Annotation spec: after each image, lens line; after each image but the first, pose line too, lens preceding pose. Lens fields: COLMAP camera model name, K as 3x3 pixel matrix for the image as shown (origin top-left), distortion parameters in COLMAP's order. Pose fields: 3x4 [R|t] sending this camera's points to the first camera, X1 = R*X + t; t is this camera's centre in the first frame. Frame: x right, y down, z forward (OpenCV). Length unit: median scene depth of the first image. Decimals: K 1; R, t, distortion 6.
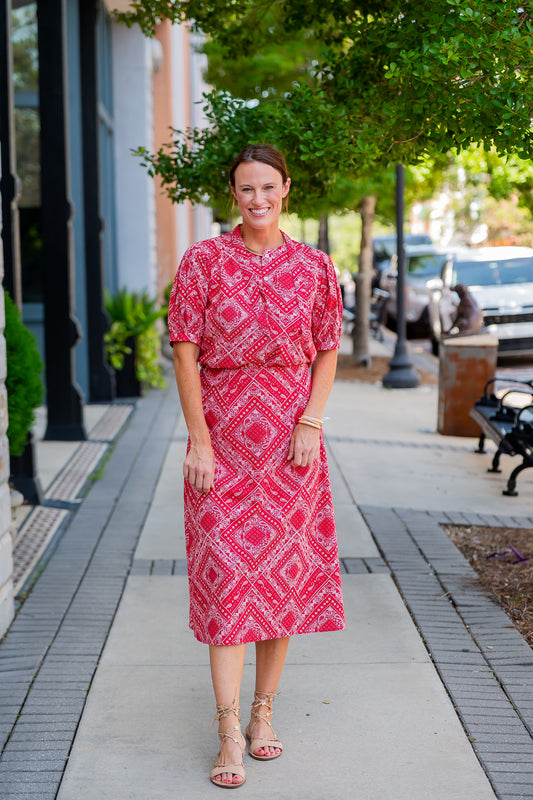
lens RADIAL K [[1644.1, 0, 251.1], [0, 1644.1, 437.8], [0, 0, 1]] dist [-0.101180, -0.456665]
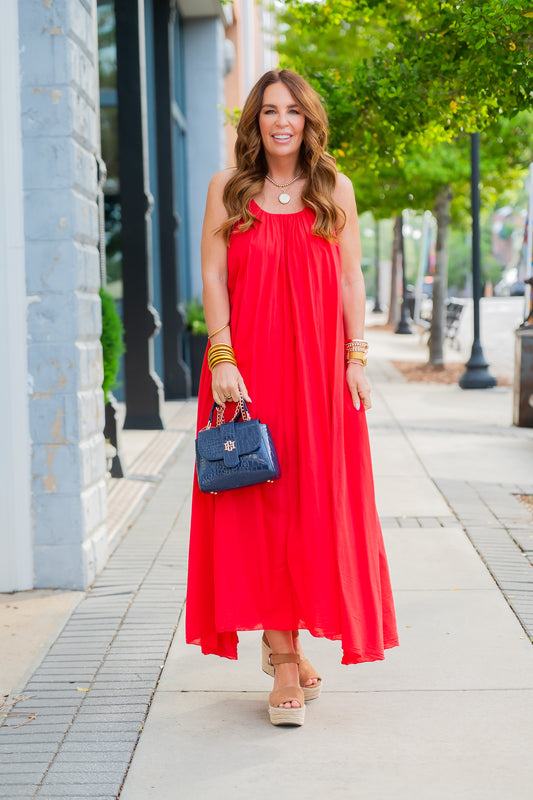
lens RADIAL K [[1753.3, 0, 267.2], [0, 1753.3, 400.3], [0, 0, 1]] dist [-0.051213, -0.320439]
pose [[0.999483, -0.003494, -0.031972, -0.003628], [0.002134, 0.999094, -0.042498, 0.047334], [0.032091, 0.042408, 0.998585, -0.123444]]
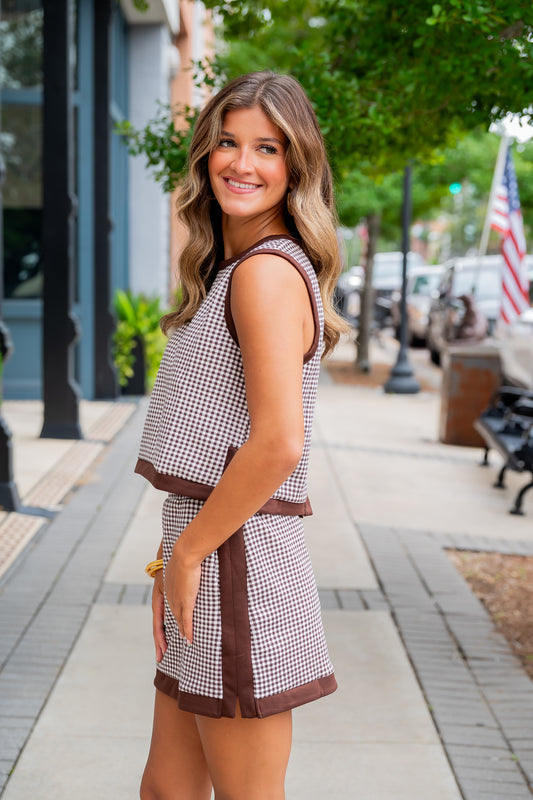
lens RADIAL K [[1452.8, 0, 248.7], [0, 1452.8, 382.0], [0, 0, 1]] dist [0.019946, -0.095309]
pose [[0.999434, 0.031591, -0.011603, 0.013708], [-0.031957, 0.998948, -0.032899, -0.012156], [0.010552, 0.033251, 0.999391, 0.207925]]
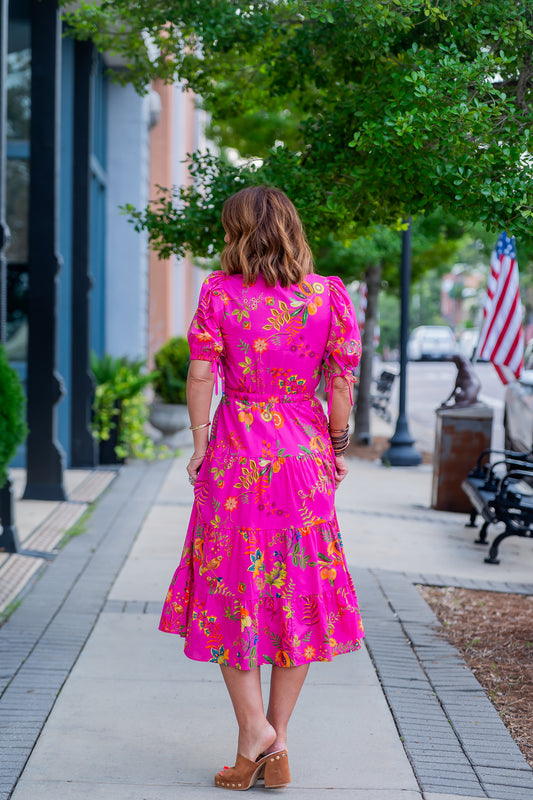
lens RADIAL K [[1885.0, 0, 272.1], [0, 1885.0, 399.7], [0, 0, 1]] dist [0.017286, -0.376720]
pose [[0.999448, 0.032600, 0.006475, 0.019950], [-0.032017, 0.996611, -0.075769, 0.035896], [-0.008923, 0.075520, 0.997104, -0.186570]]
